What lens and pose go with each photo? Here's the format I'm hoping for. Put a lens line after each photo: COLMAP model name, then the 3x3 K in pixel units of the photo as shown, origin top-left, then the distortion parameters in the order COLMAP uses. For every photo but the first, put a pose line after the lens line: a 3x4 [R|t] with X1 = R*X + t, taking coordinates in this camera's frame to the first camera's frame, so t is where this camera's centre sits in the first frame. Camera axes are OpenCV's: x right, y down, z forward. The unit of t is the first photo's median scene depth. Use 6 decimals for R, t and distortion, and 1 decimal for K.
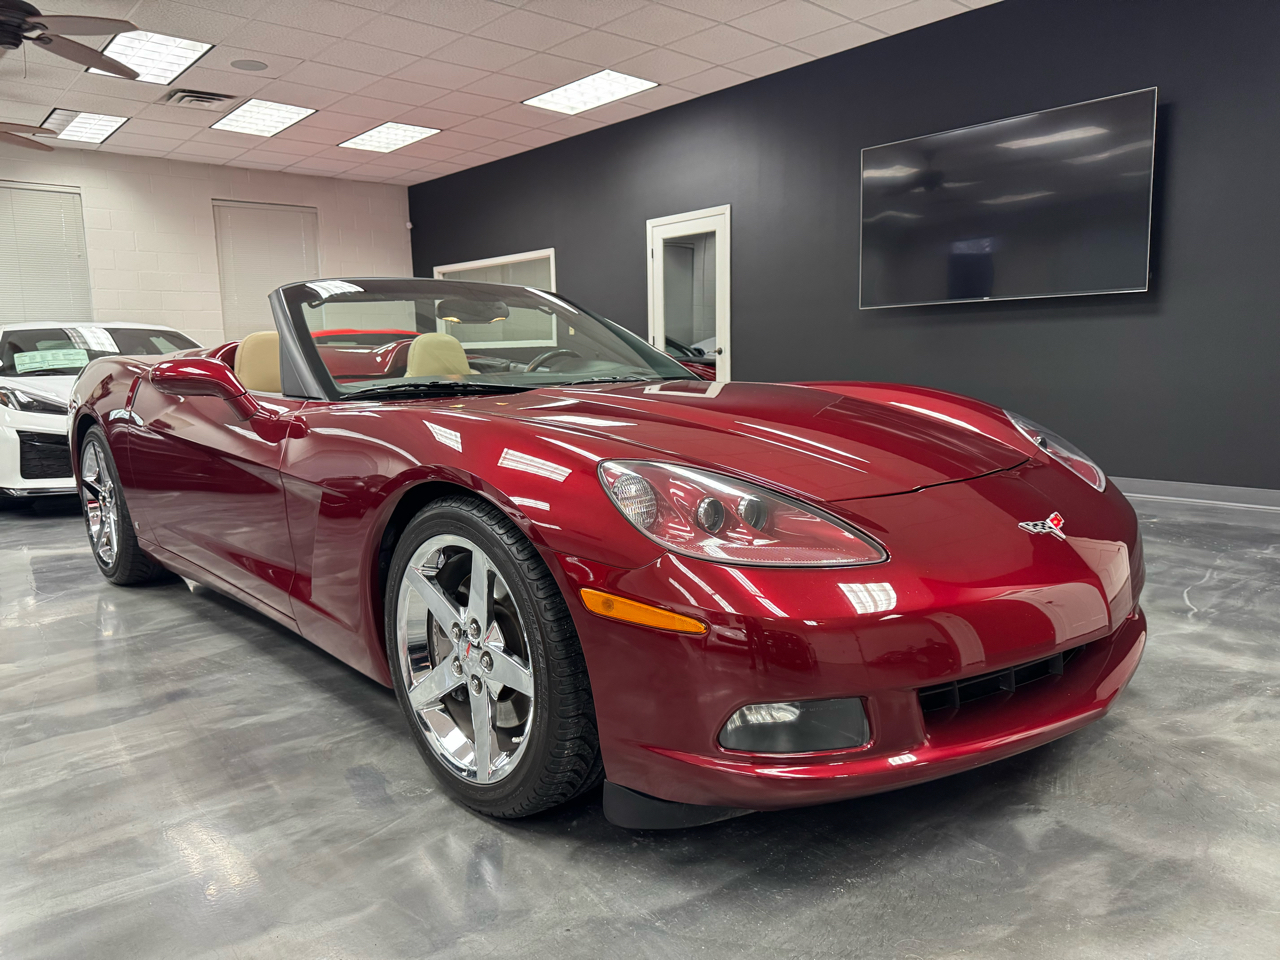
lens RADIAL K [[917.0, 0, 636.2], [0, 917.0, 482.7], [0, 0, 1]] dist [0.019995, -0.026170]
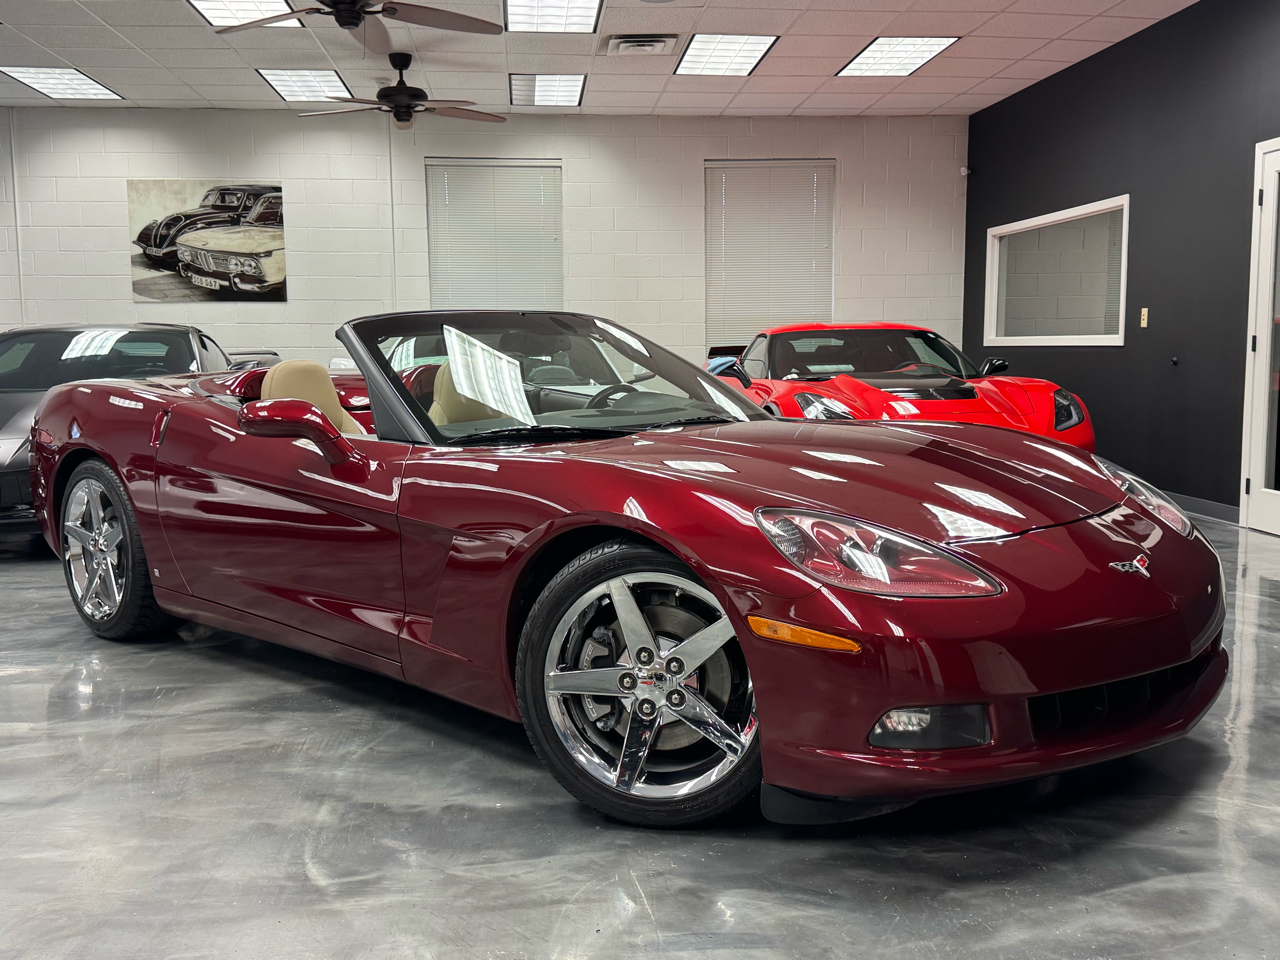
lens RADIAL K [[1289.0, 0, 656.9], [0, 1289.0, 487.3], [0, 0, 1]] dist [0.037299, 0.000000]
pose [[0.824617, 0.067230, -0.561682, 0.392600], [-0.080852, 0.996726, 0.000601, -0.059841], [0.559883, 0.044917, 0.827353, 0.169382]]
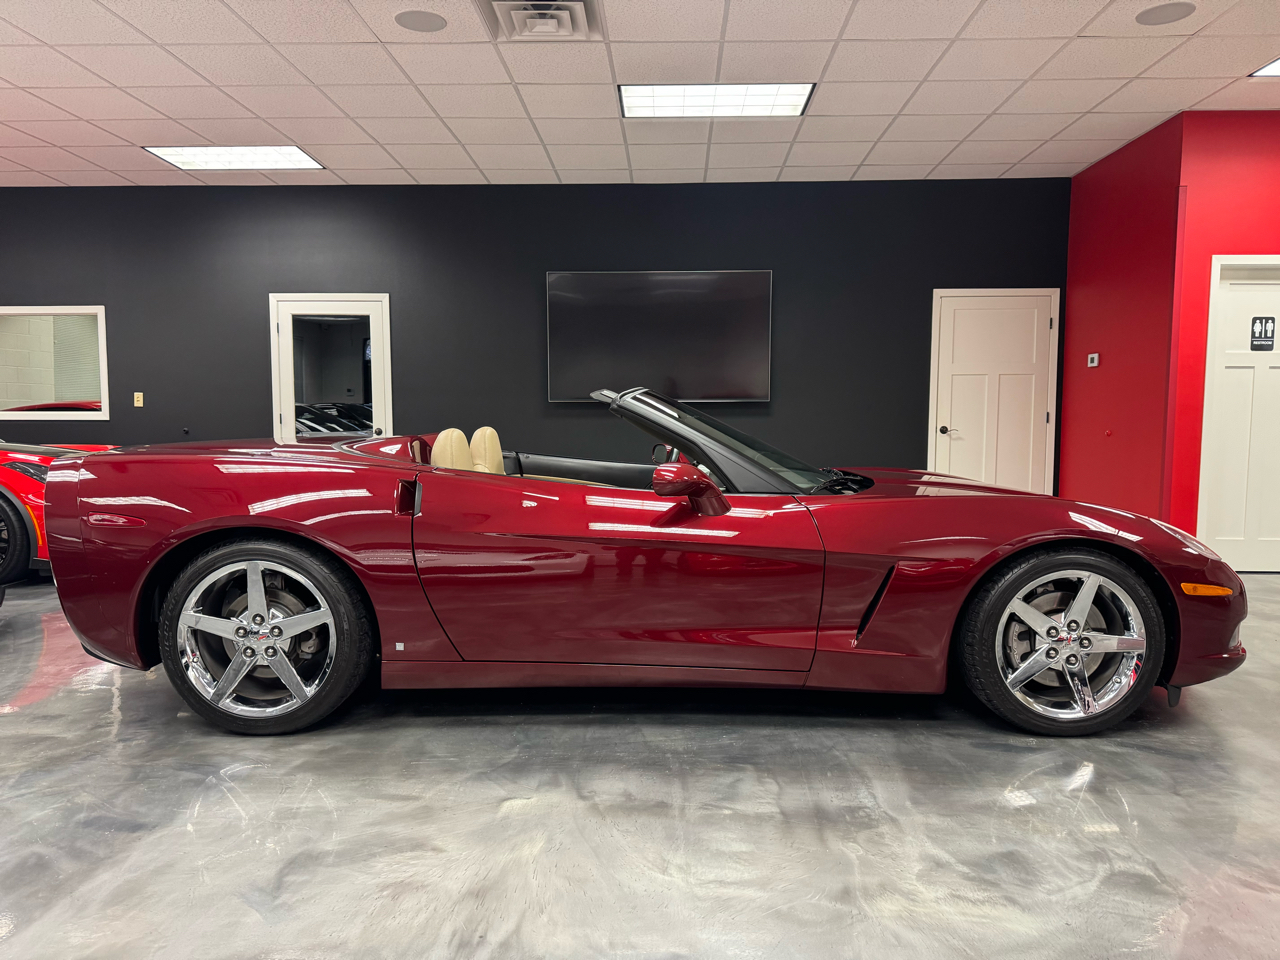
lens RADIAL K [[922.9, 0, 636.5], [0, 922.9, 477.2], [0, 0, 1]] dist [0.020010, -0.023924]
pose [[0.687508, -0.026789, 0.725683, -0.909241], [0.083507, 0.995606, -0.042360, -0.050458], [-0.721360, 0.089723, 0.686724, 0.177040]]
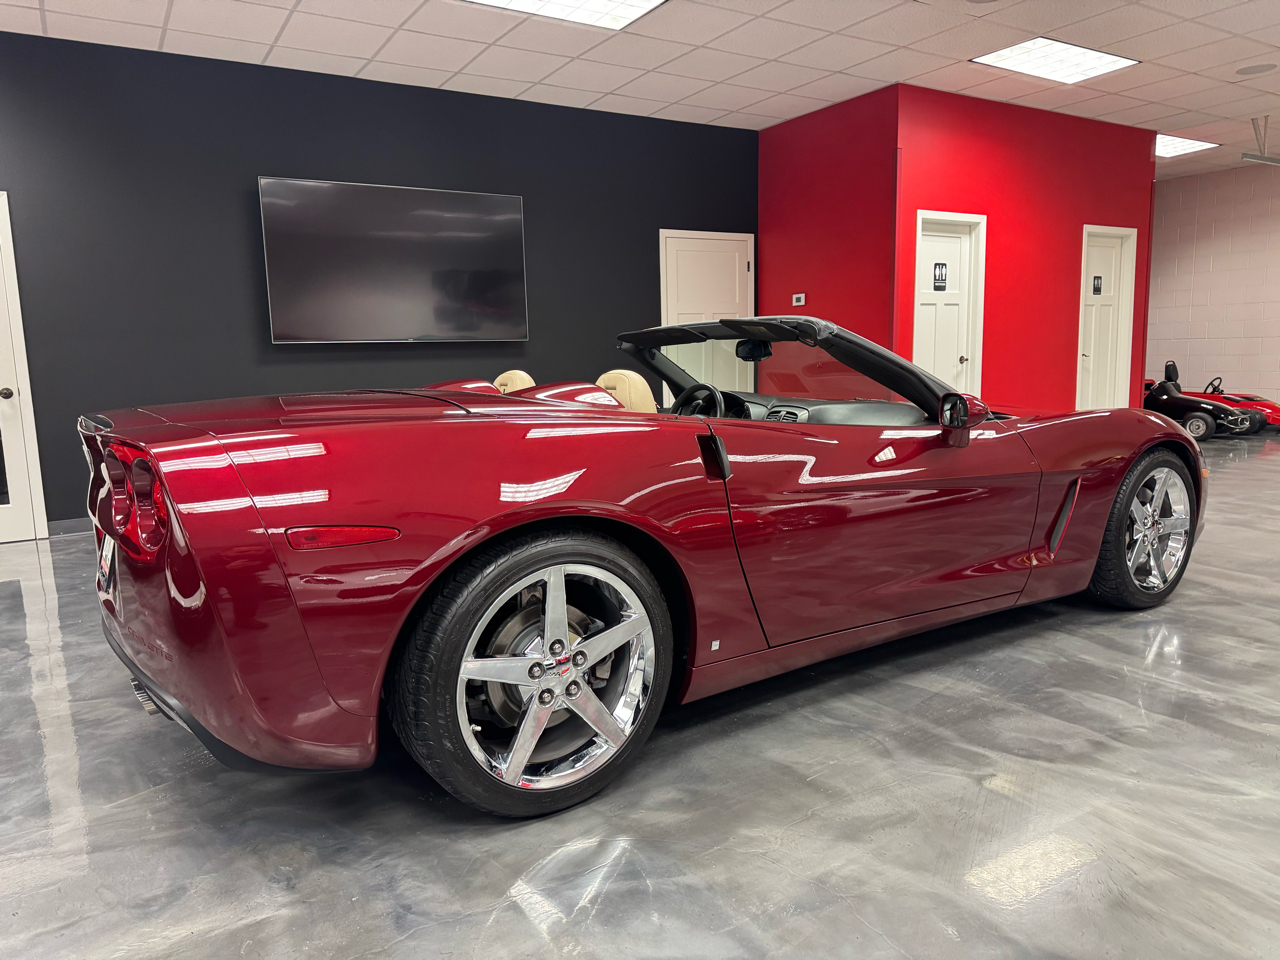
lens RADIAL K [[922.9, 0, 638.2], [0, 922.9, 480.2], [0, 0, 1]] dist [0.020010, -0.023924]
pose [[0.154583, -0.116757, 0.981057, -1.082800], [0.161807, 0.982577, 0.091442, -0.131371], [-0.974640, 0.144606, 0.170782, 0.811207]]
